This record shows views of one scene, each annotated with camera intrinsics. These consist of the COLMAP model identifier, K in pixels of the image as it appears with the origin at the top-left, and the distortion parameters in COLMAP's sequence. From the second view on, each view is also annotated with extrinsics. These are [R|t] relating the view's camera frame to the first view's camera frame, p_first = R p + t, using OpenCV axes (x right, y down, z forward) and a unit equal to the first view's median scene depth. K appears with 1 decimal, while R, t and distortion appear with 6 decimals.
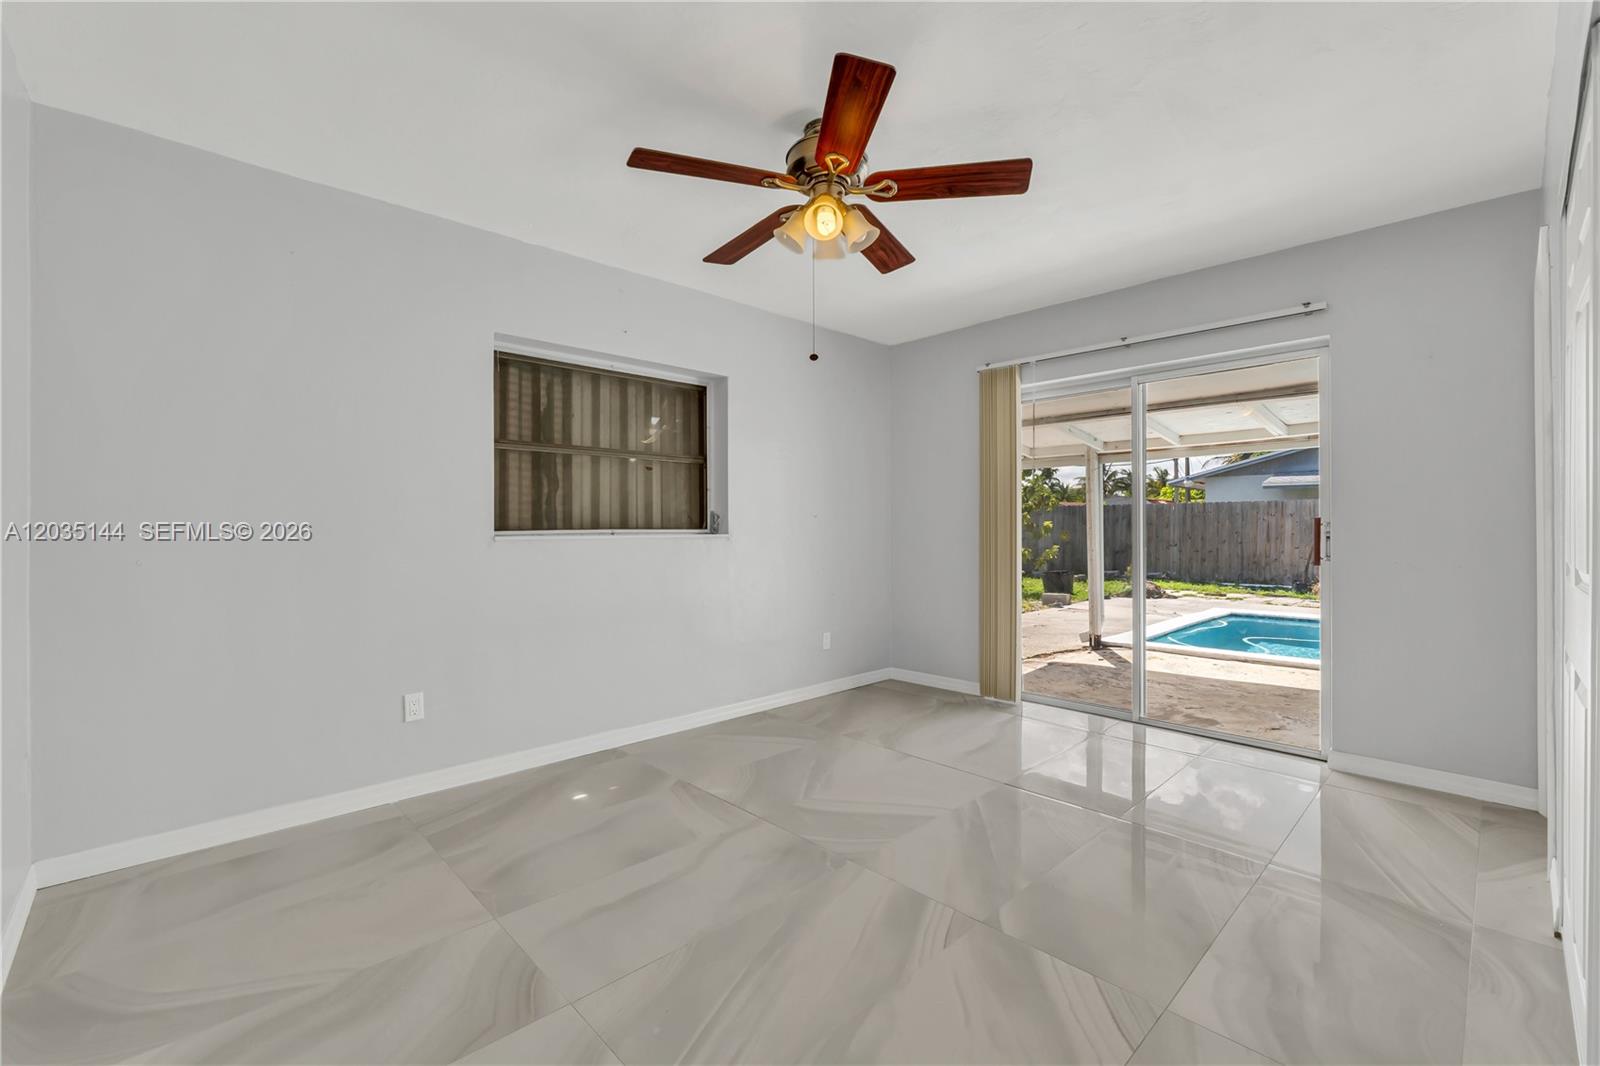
lens RADIAL K [[686.8, 0, 808.3], [0, 686.8, 521.8], [0, 0, 1]] dist [-0.004561, -0.000265]
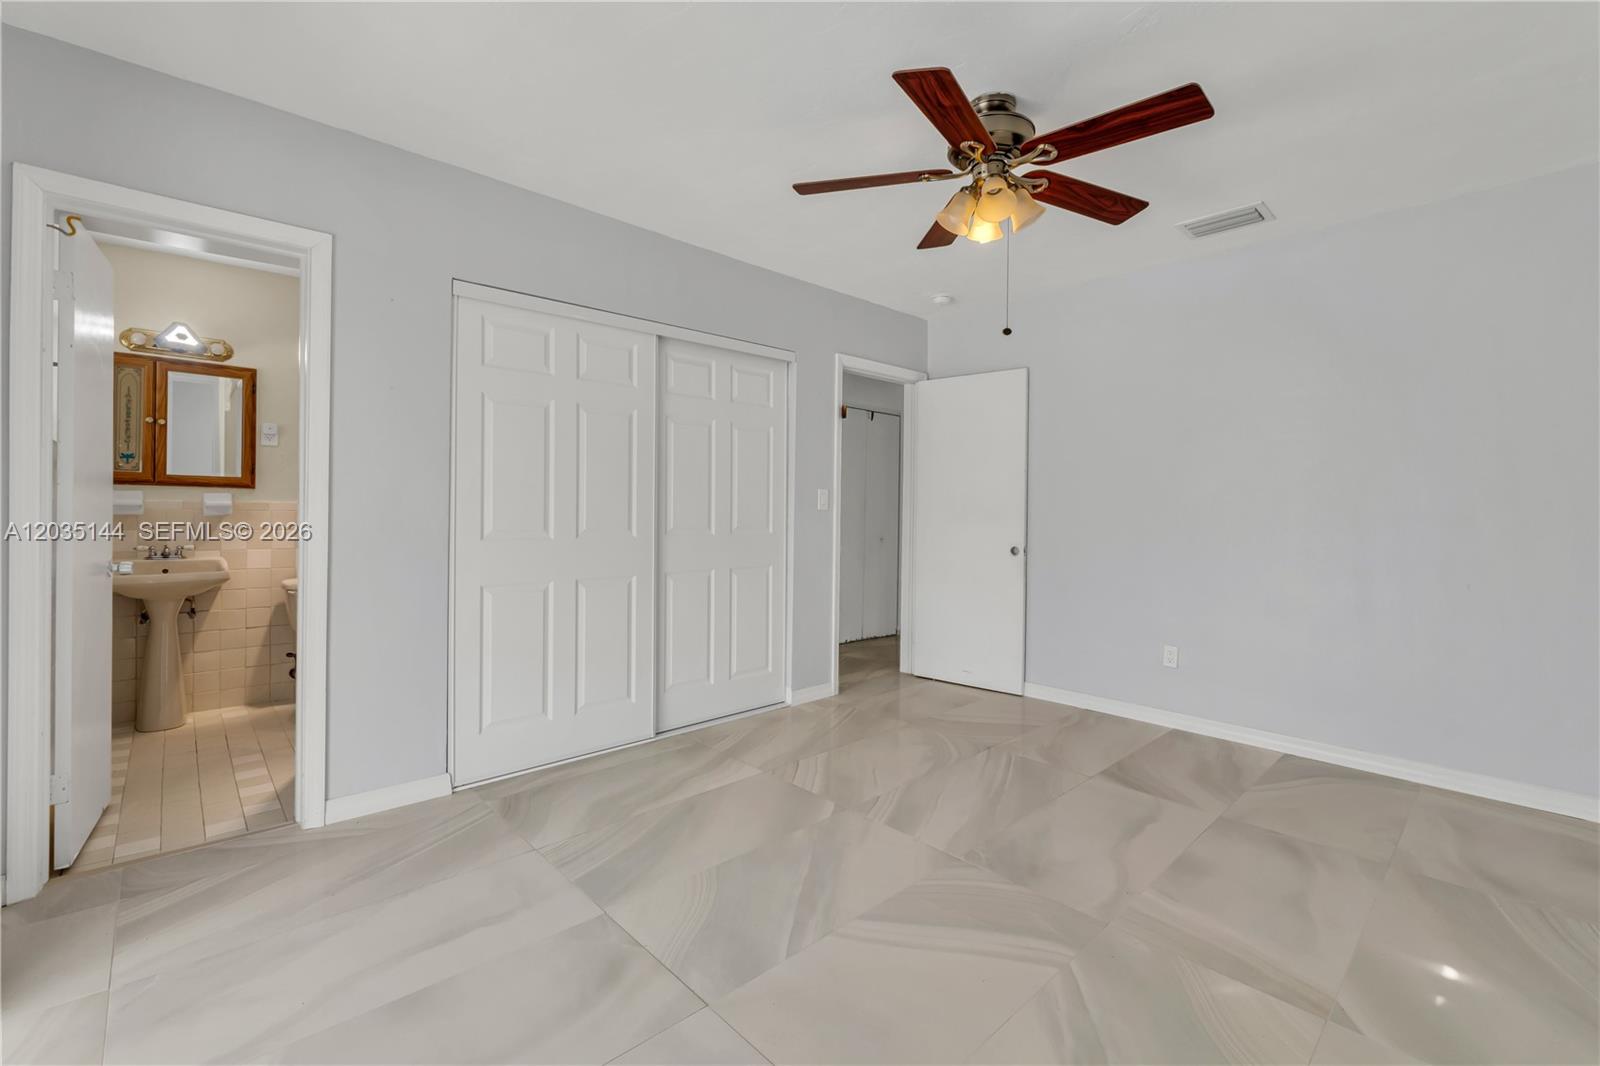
lens RADIAL K [[686.8, 0, 808.3], [0, 686.8, 521.8], [0, 0, 1]] dist [-0.004561, -0.000265]
pose [[-0.999821, -0.010138, 0.015948, 0.261367], [-0.010052, 0.999935, 0.005450, 0.016595], [-0.016002, 0.005289, -0.999858, 1.939115]]
